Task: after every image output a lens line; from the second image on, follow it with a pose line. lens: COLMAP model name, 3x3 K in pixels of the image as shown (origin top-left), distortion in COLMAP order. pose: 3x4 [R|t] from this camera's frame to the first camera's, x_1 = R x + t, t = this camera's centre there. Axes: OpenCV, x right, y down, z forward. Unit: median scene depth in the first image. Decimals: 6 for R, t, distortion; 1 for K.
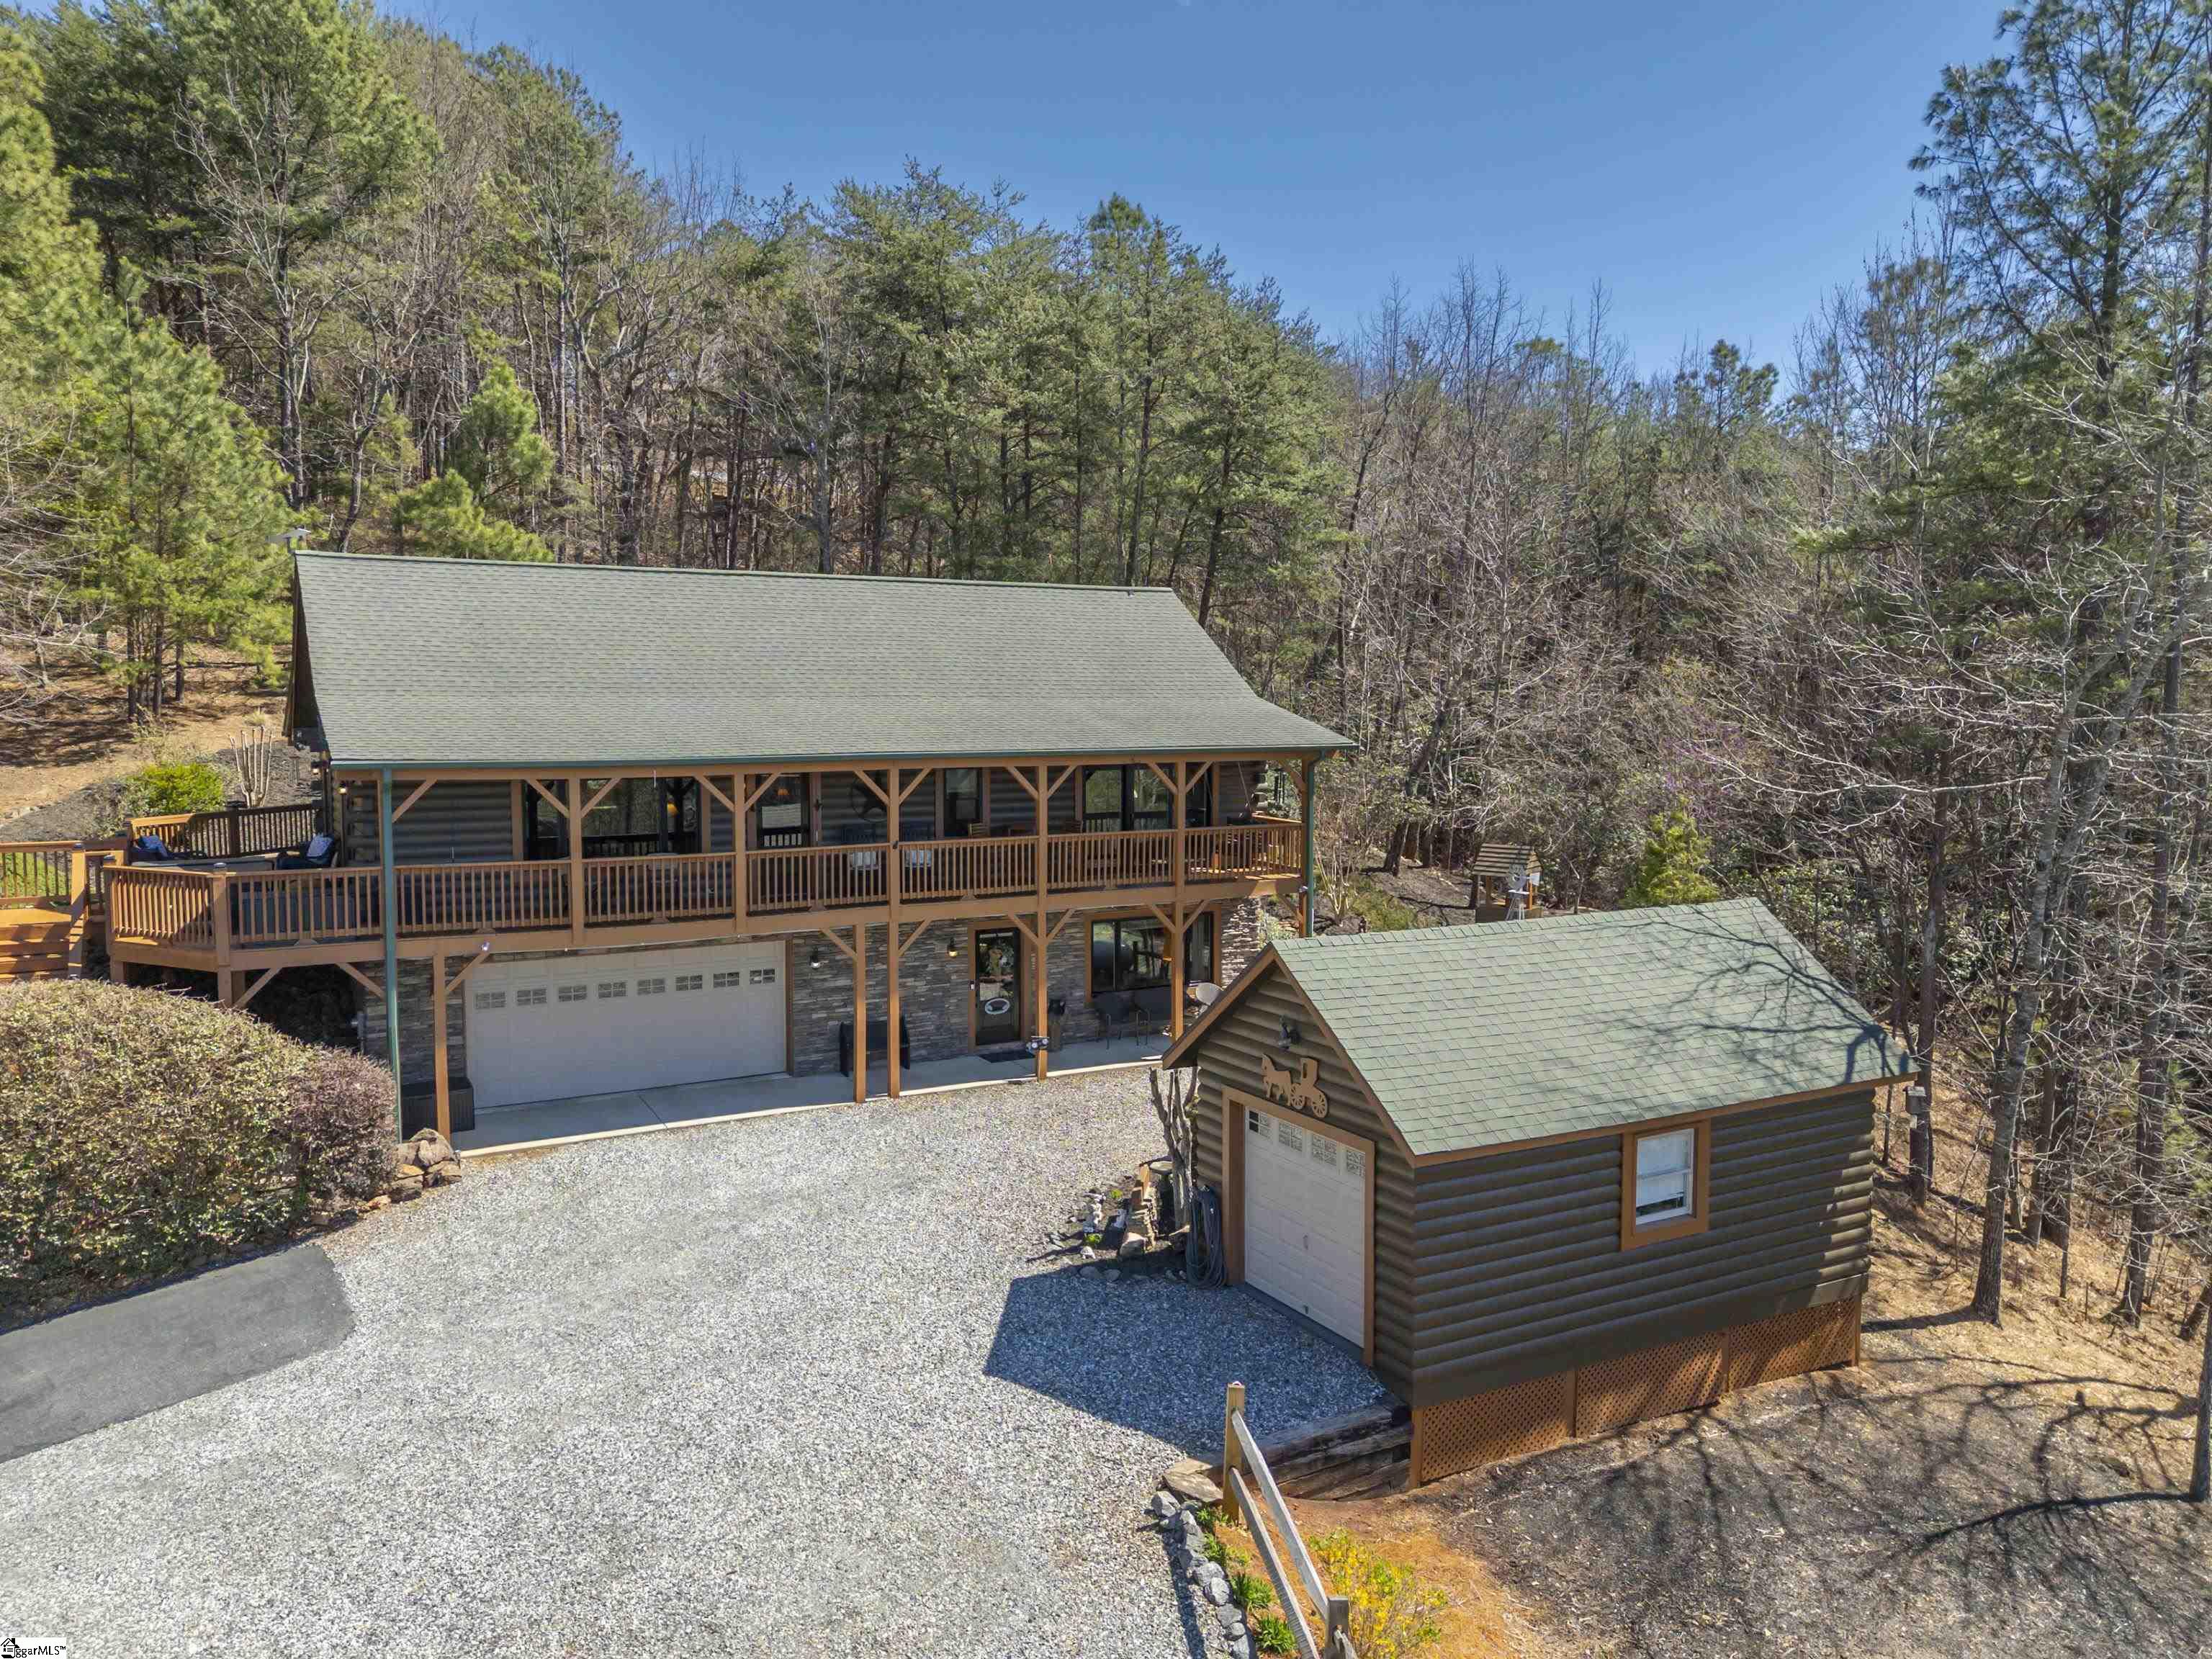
lens RADIAL K [[1610.0, 0, 1074.6], [0, 1610.0, 815.9], [0, 0, 1]] dist [0.081253, -0.081398]
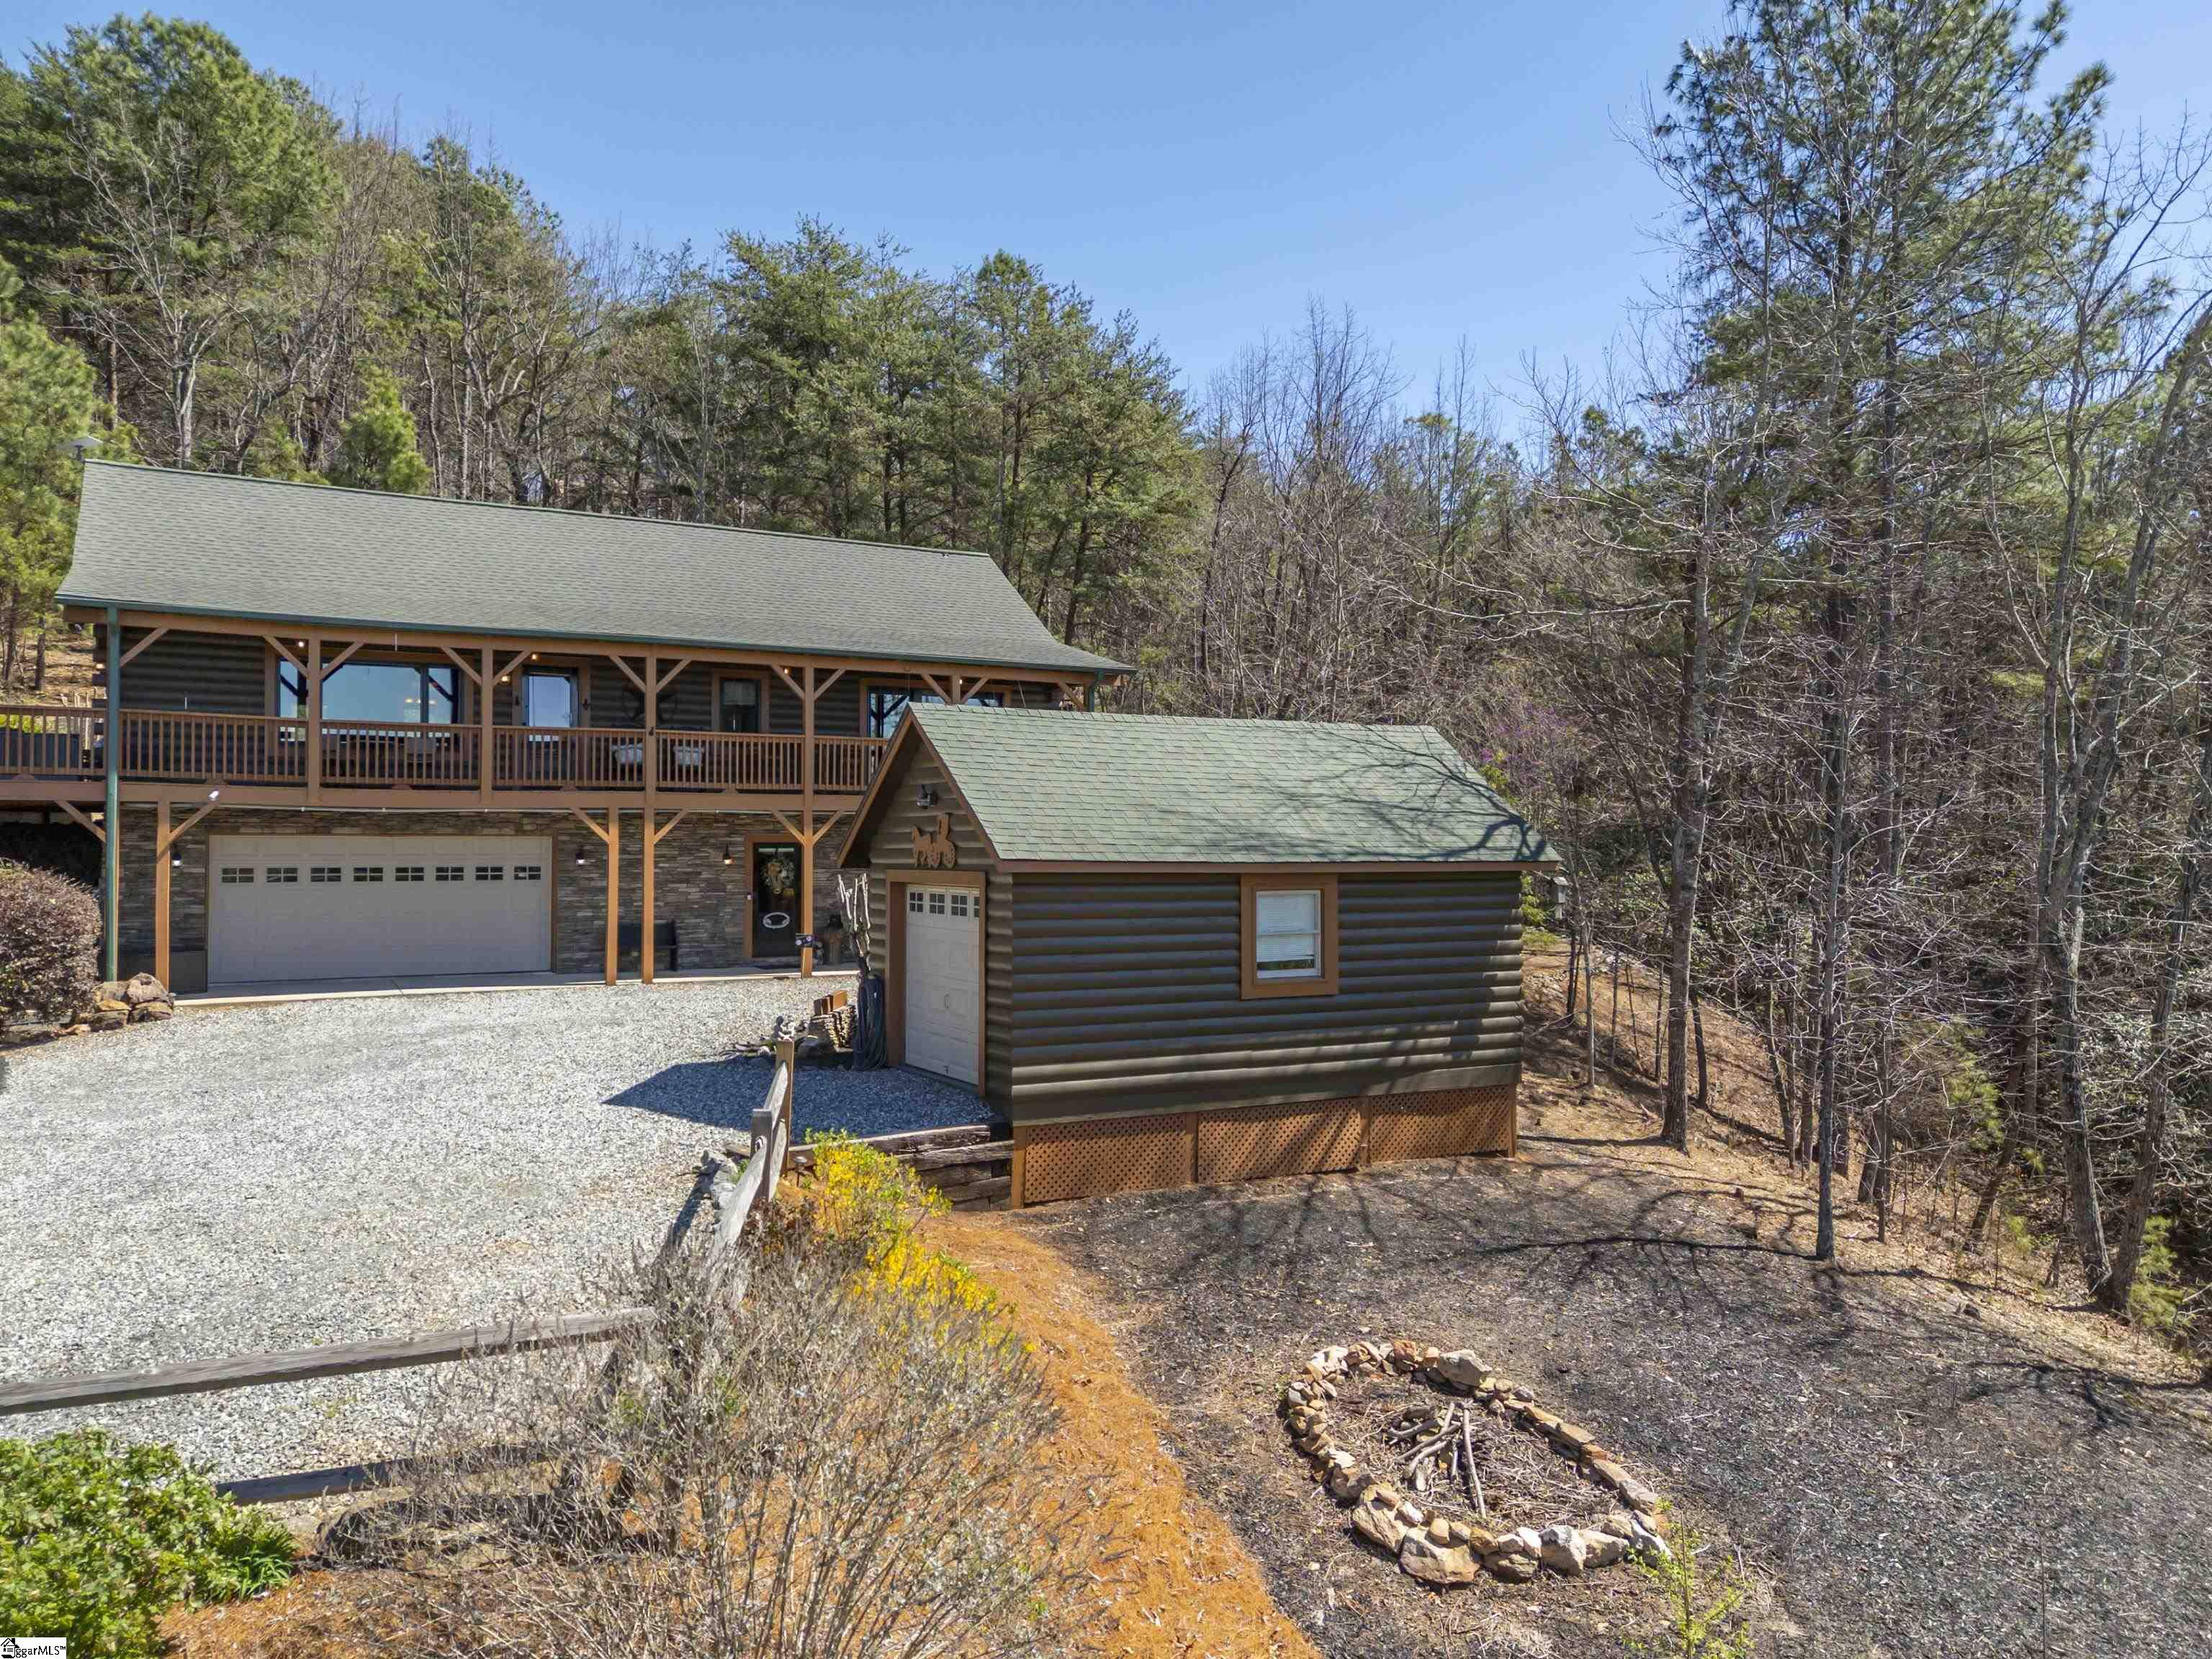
lens RADIAL K [[1610.0, 0, 1074.6], [0, 1610.0, 815.9], [0, 0, 1]] dist [0.081253, -0.081398]
pose [[0.999979, 0.003182, 0.005655, 0.172733], [-0.002646, 0.995715, -0.092434, 0.189943], [-0.005925, 0.092417, 0.995703, -0.017216]]
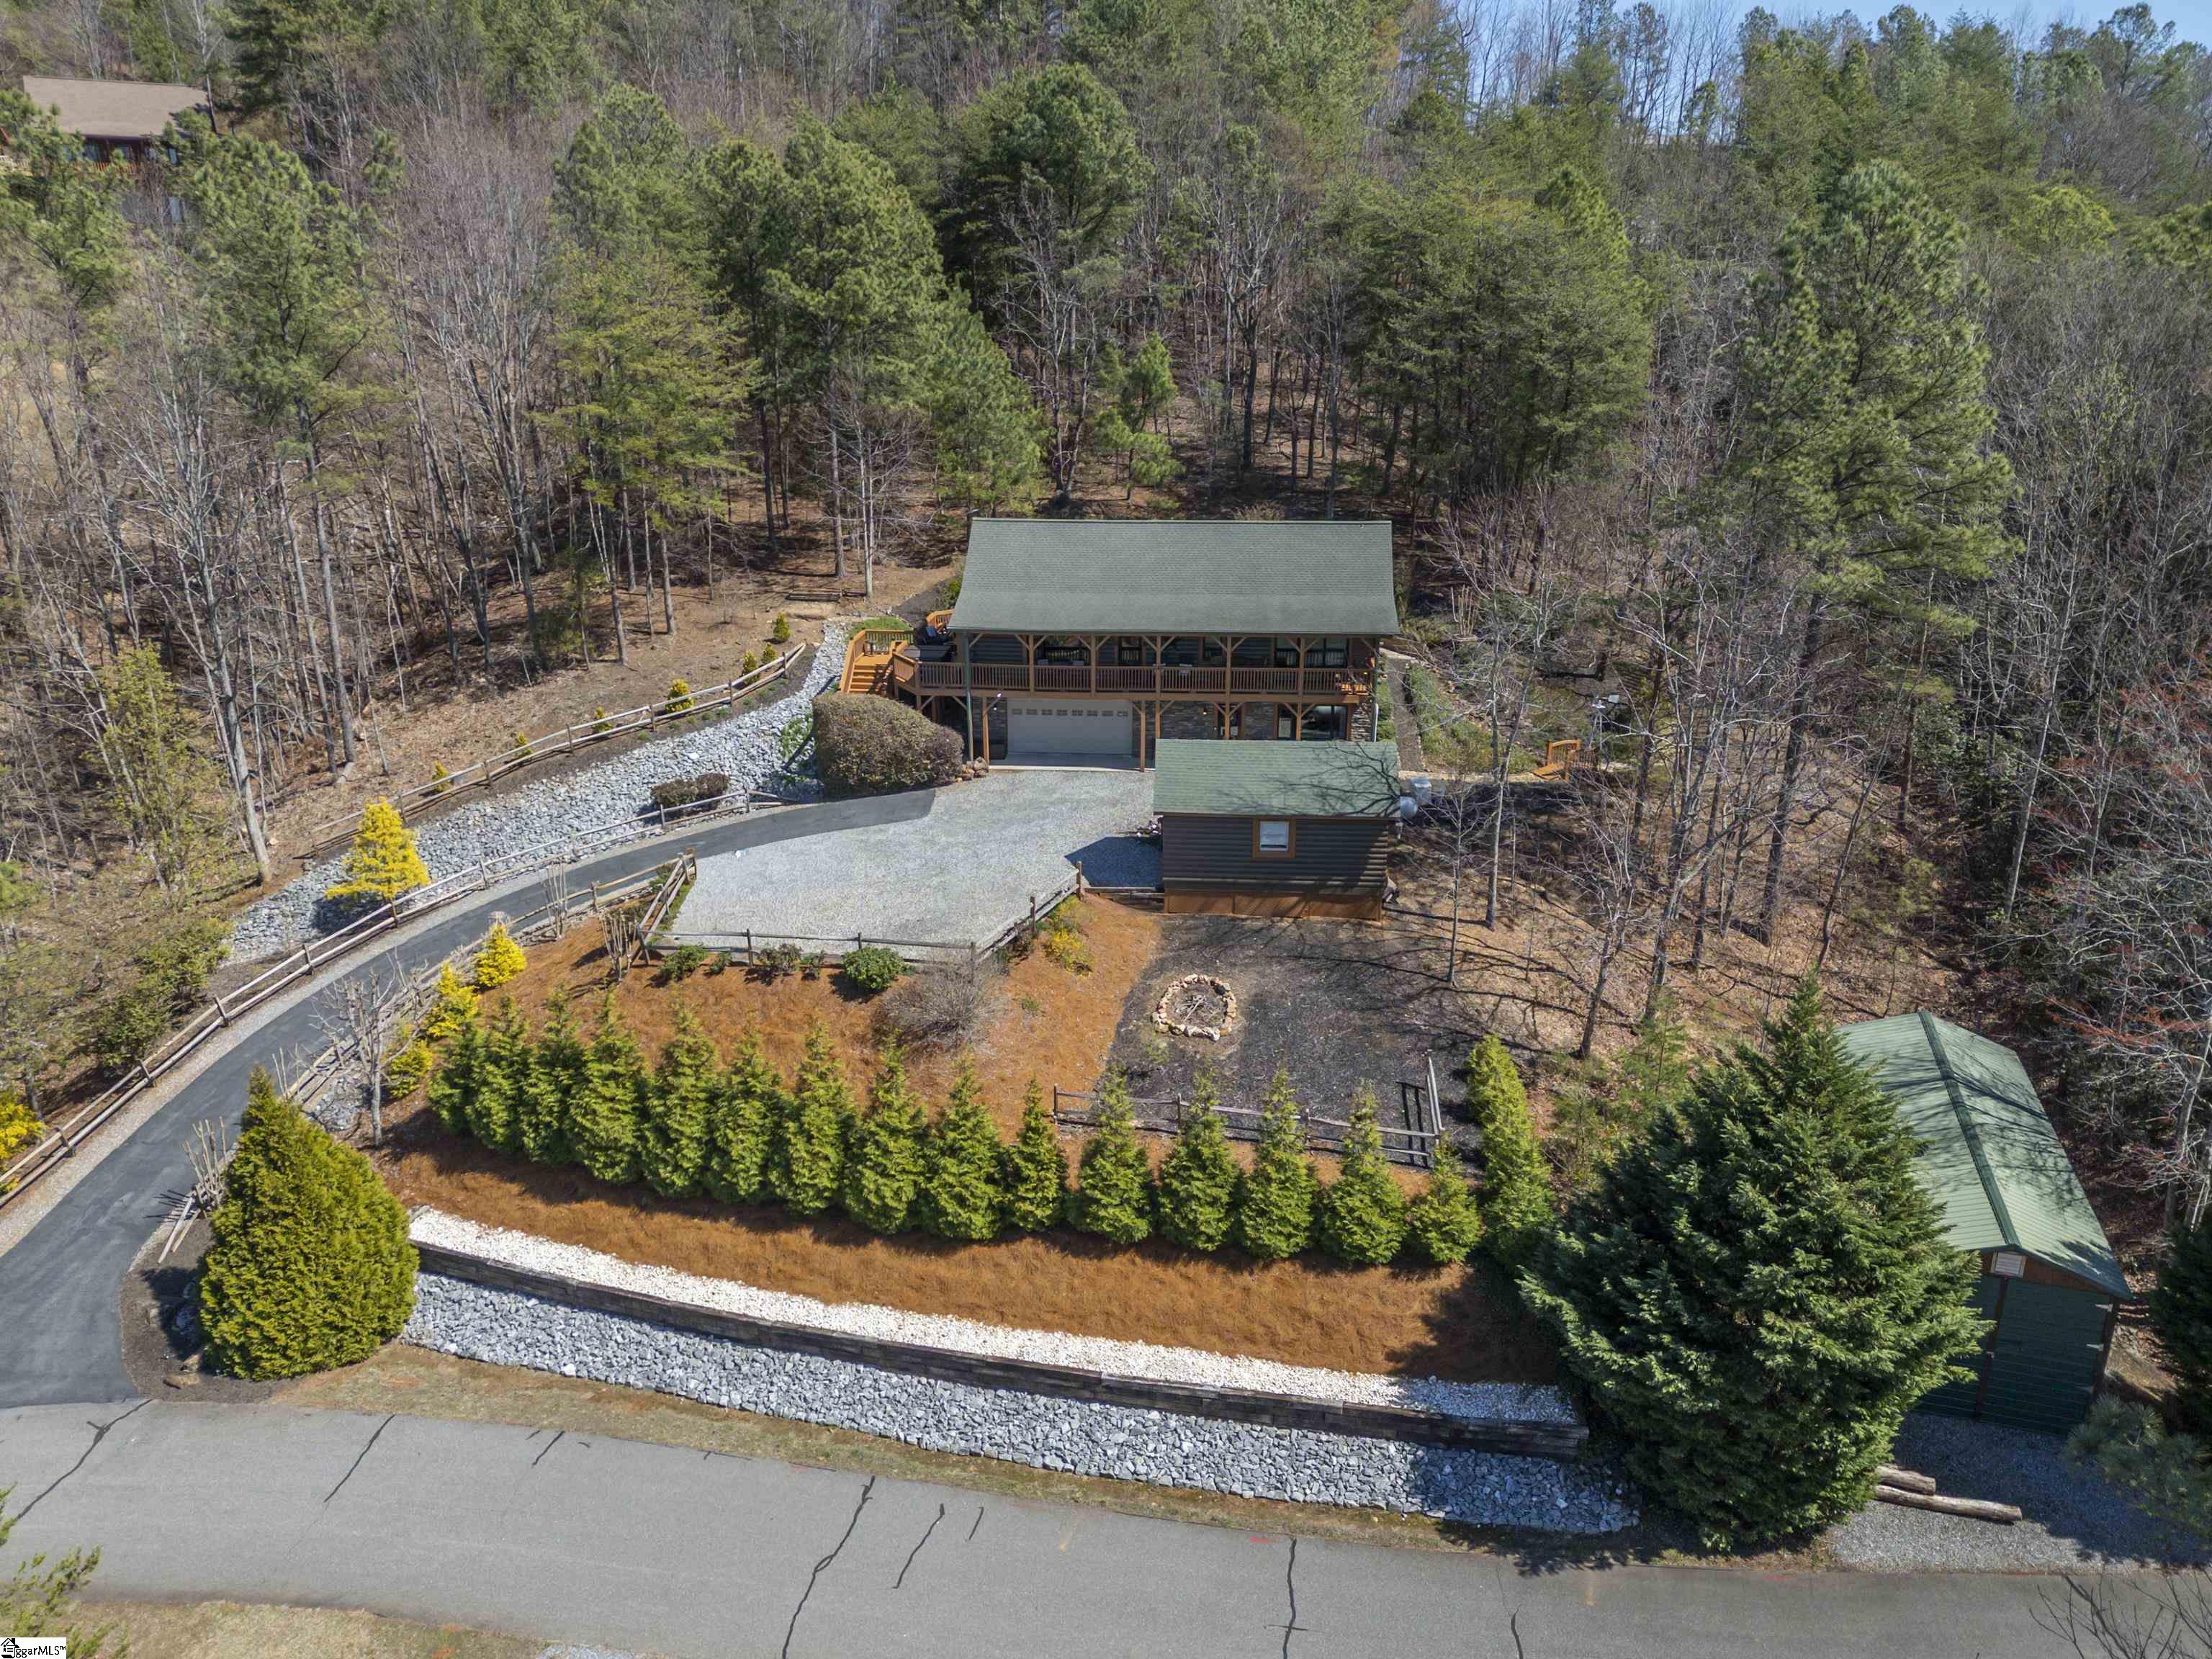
lens RADIAL K [[1610.0, 0, 1074.6], [0, 1610.0, 815.9], [0, 0, 1]] dist [0.081253, -0.081398]
pose [[0.830053, 0.163700, -0.533117, 1.253883], [-0.037251, 0.970088, 0.239877, -0.387240], [0.556439, -0.179252, 0.811323, -1.198699]]
